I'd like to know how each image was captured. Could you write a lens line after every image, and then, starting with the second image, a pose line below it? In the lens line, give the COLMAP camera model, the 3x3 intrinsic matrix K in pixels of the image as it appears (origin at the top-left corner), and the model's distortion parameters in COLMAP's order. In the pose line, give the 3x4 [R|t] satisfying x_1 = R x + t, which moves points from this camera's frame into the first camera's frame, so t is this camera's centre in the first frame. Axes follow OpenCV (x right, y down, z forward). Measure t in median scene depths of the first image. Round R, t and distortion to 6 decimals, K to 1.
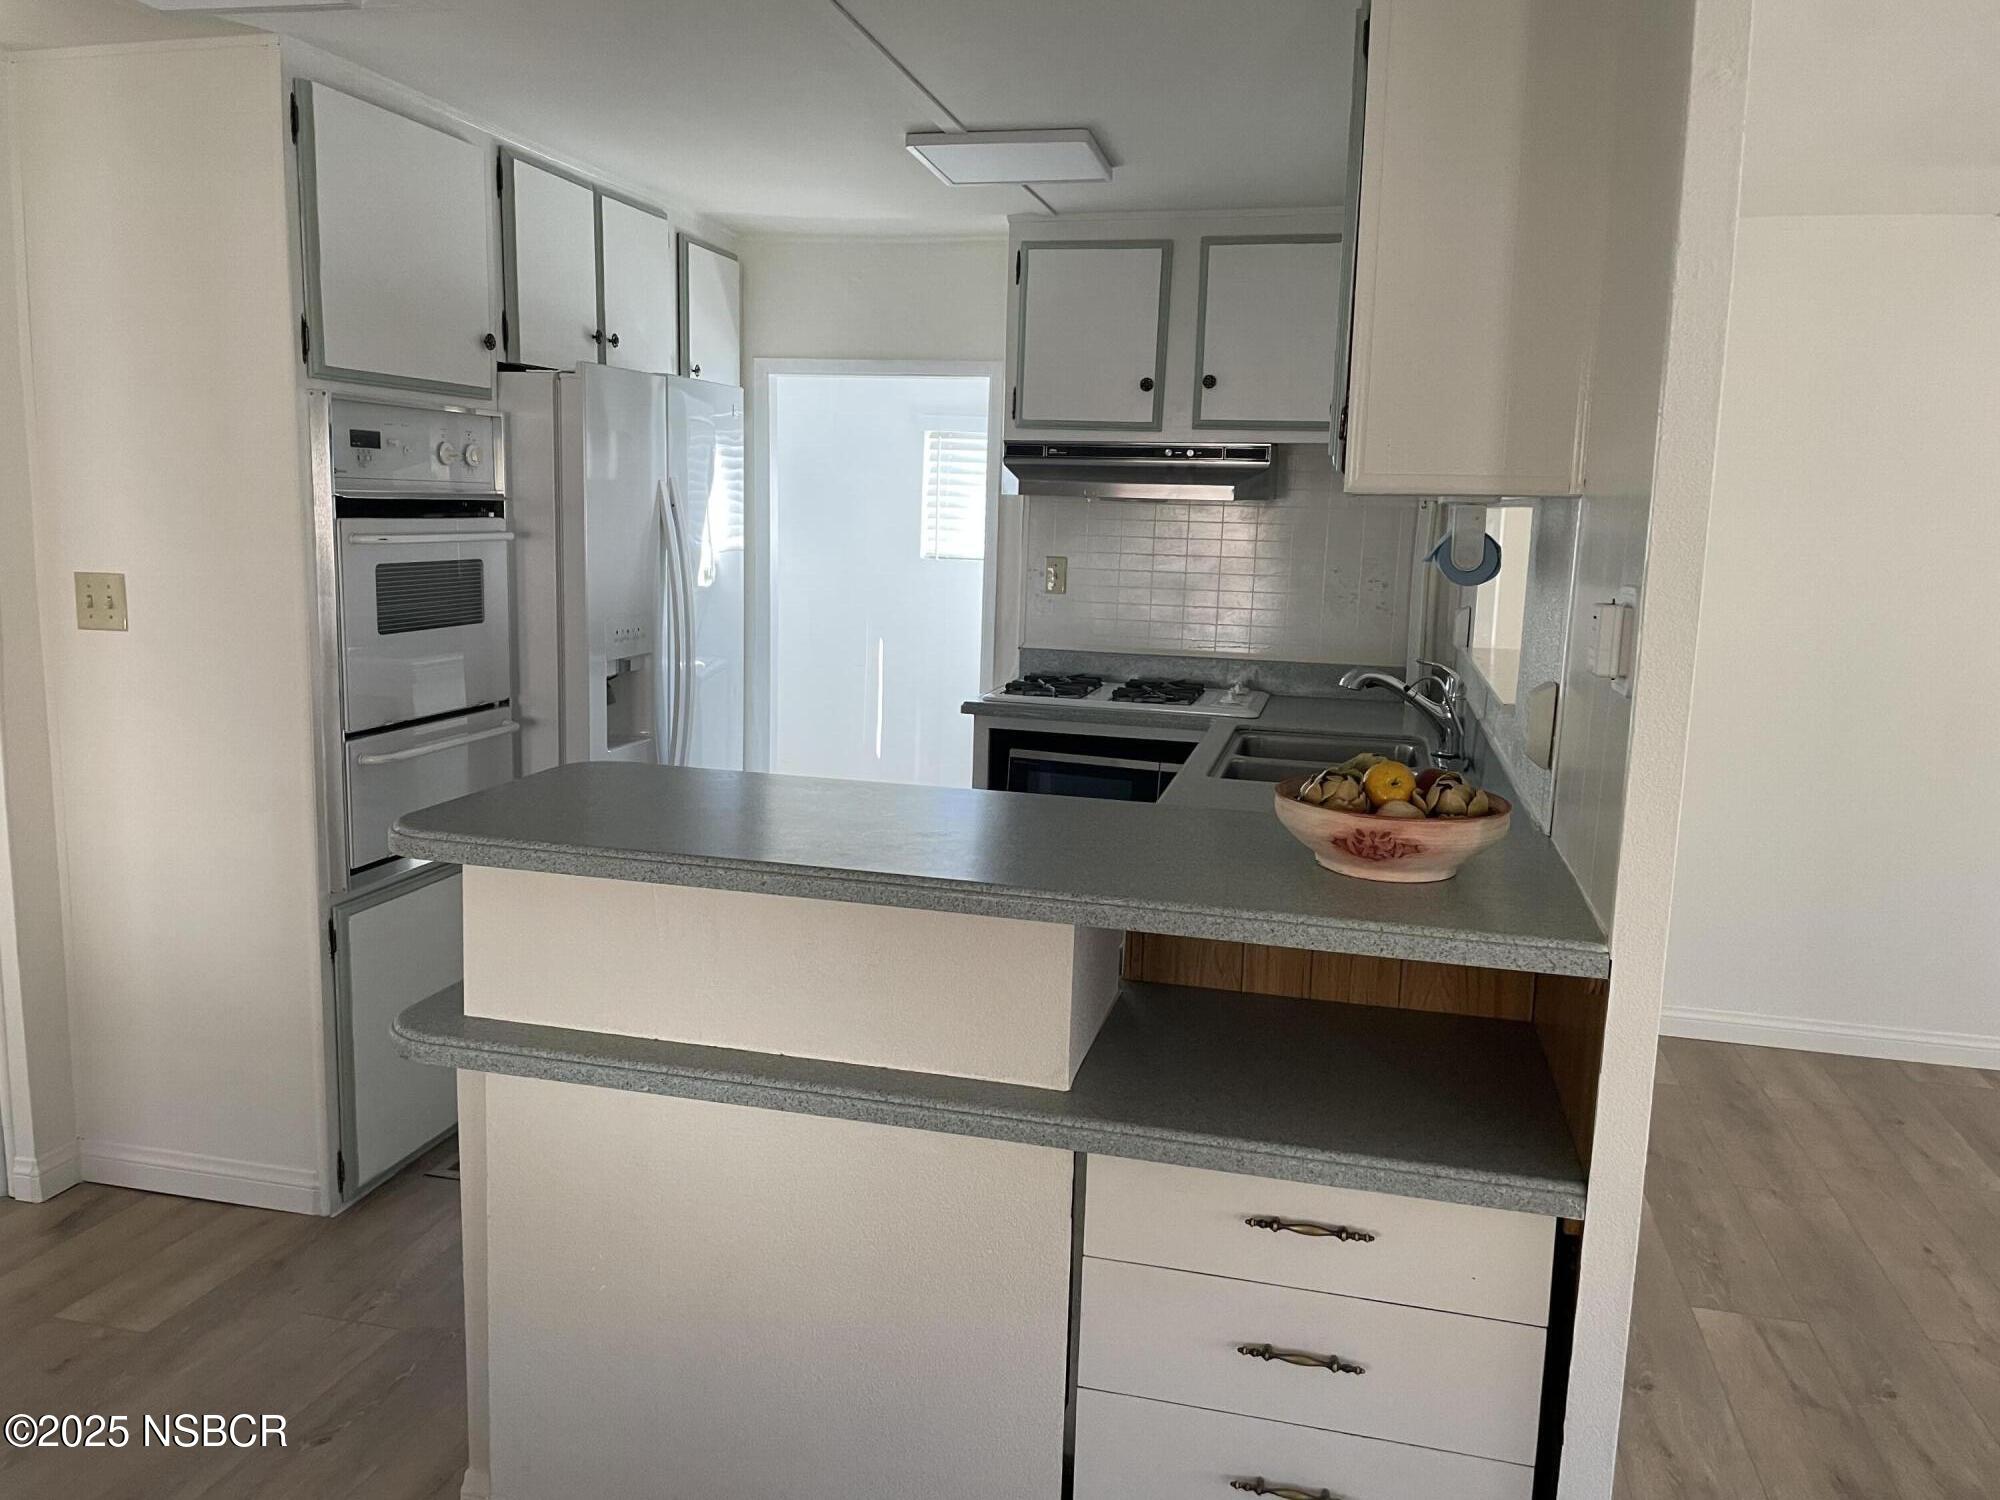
lens RADIAL K [[1510.1, 0, 999.0], [0, 1510.1, 723.5], [0, 0, 1]] dist [0.091641, -0.117869]
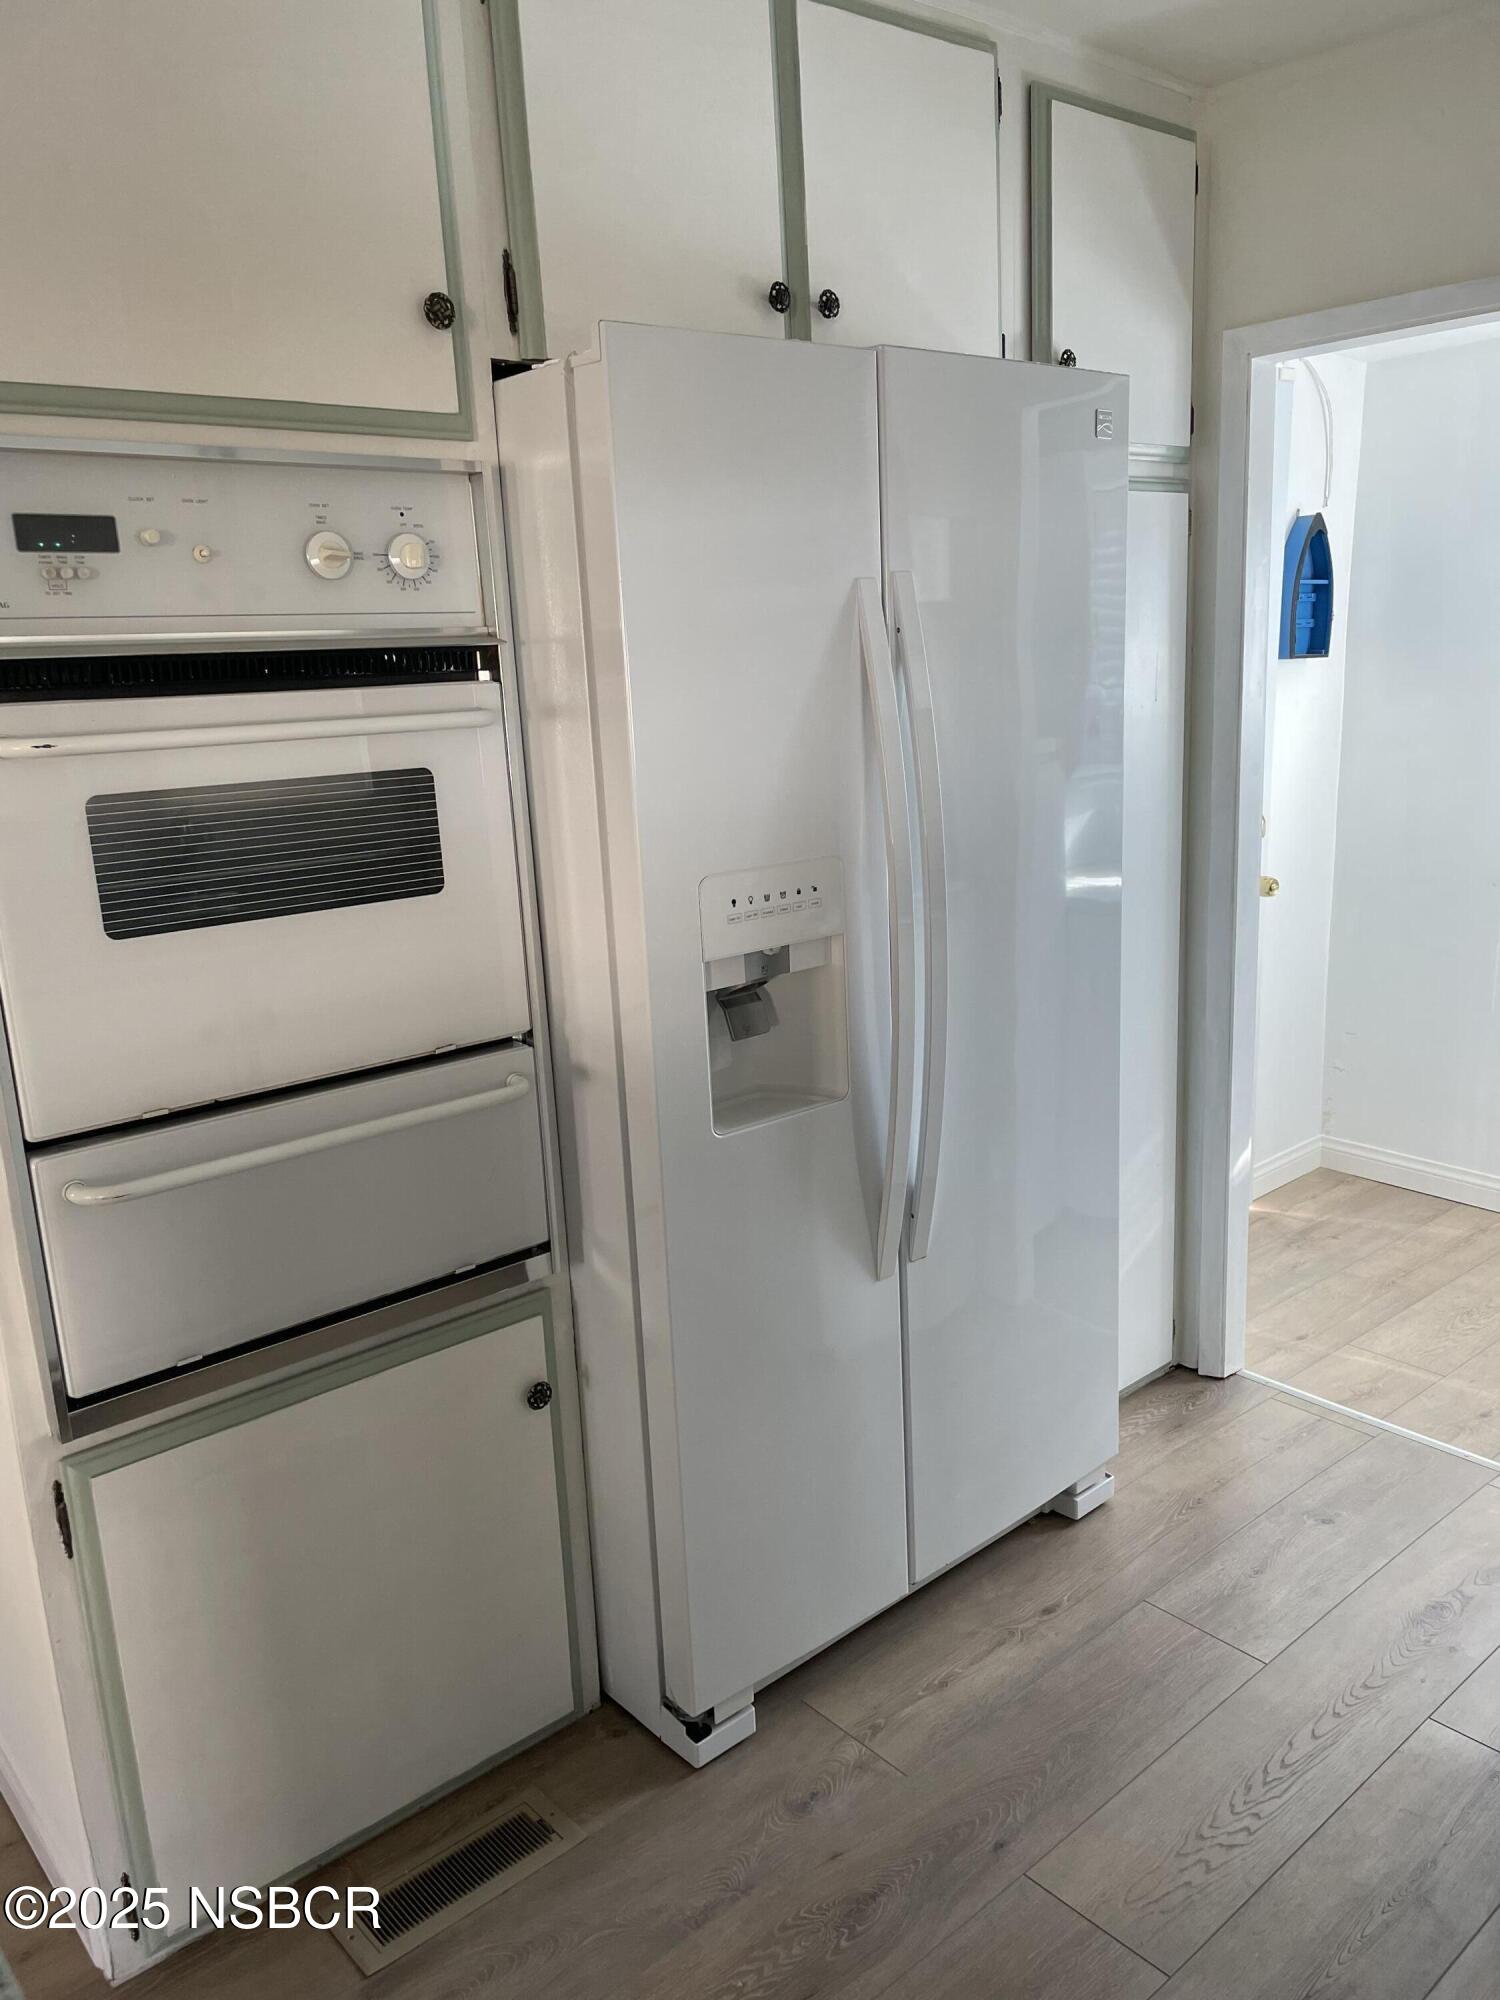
lens RADIAL K [[1510.1, 0, 768.3], [0, 1510.1, 1015.5], [0, 0, 1]] dist [0.091641, -0.117869]
pose [[0.814752, 0.072709, -0.575233, 0.046962], [-0.017314, 0.994715, 0.101207, -0.078817], [0.579551, -0.072499, 0.811705, 0.650012]]
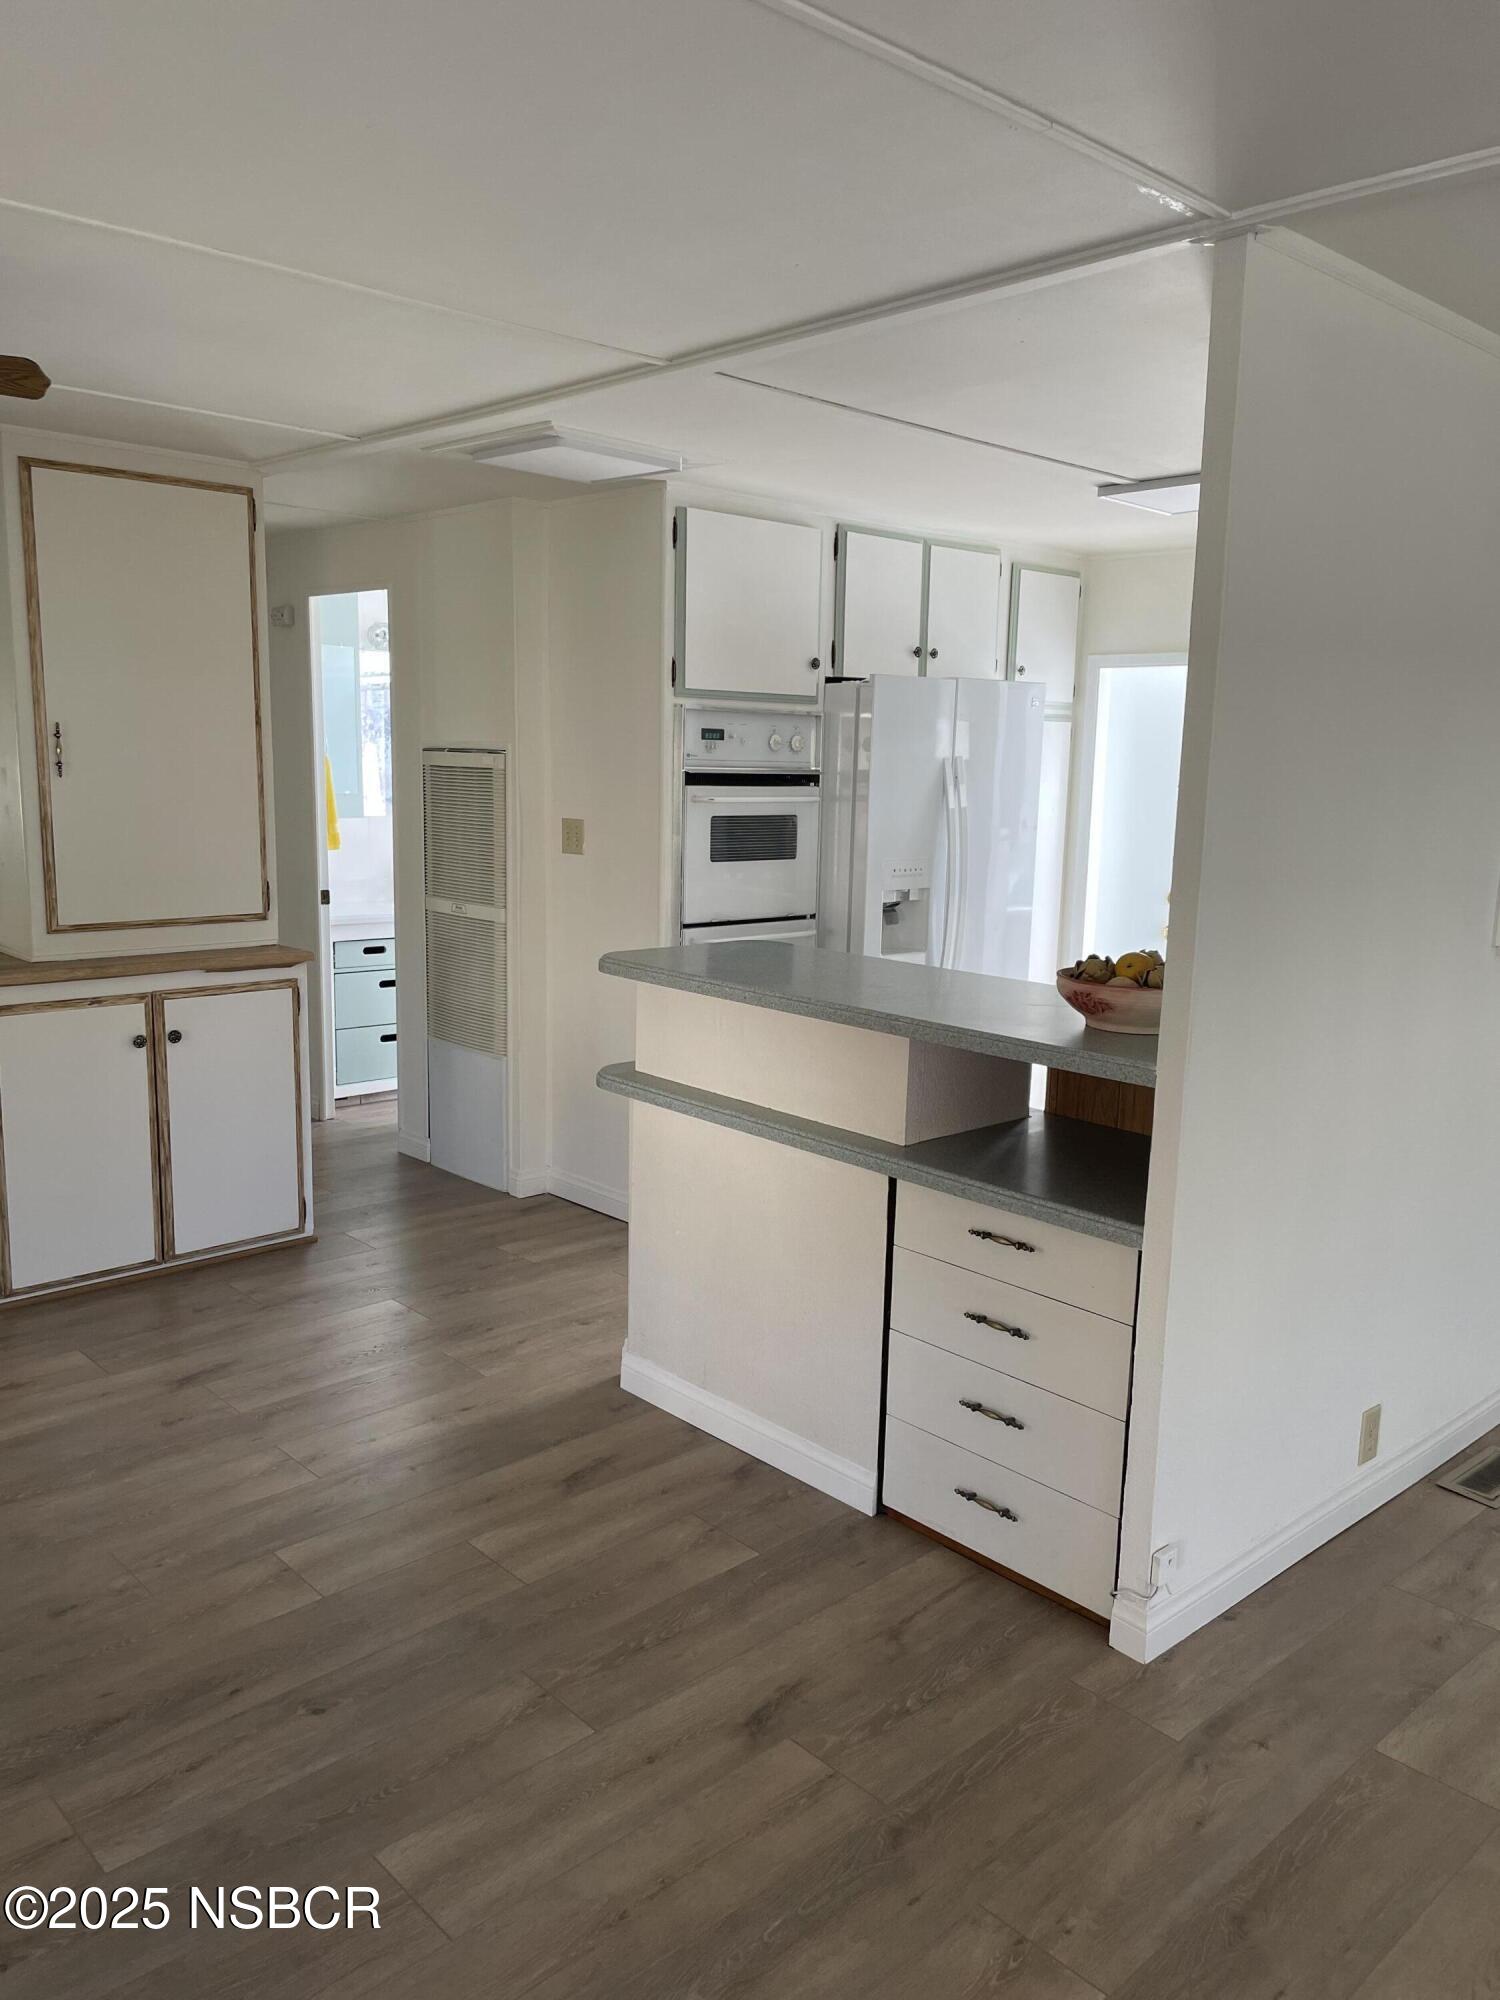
lens RADIAL K [[1522.5, 0, 755.0], [0, 1522.5, 1009.1], [0, 0, 1]] dist [0.097400, -0.125455]
pose [[0.837332, 0.083218, -0.540324, 0.423215], [-0.081131, 0.996318, 0.027720, 0.038614], [0.540641, 0.020626, 0.841000, -0.232937]]
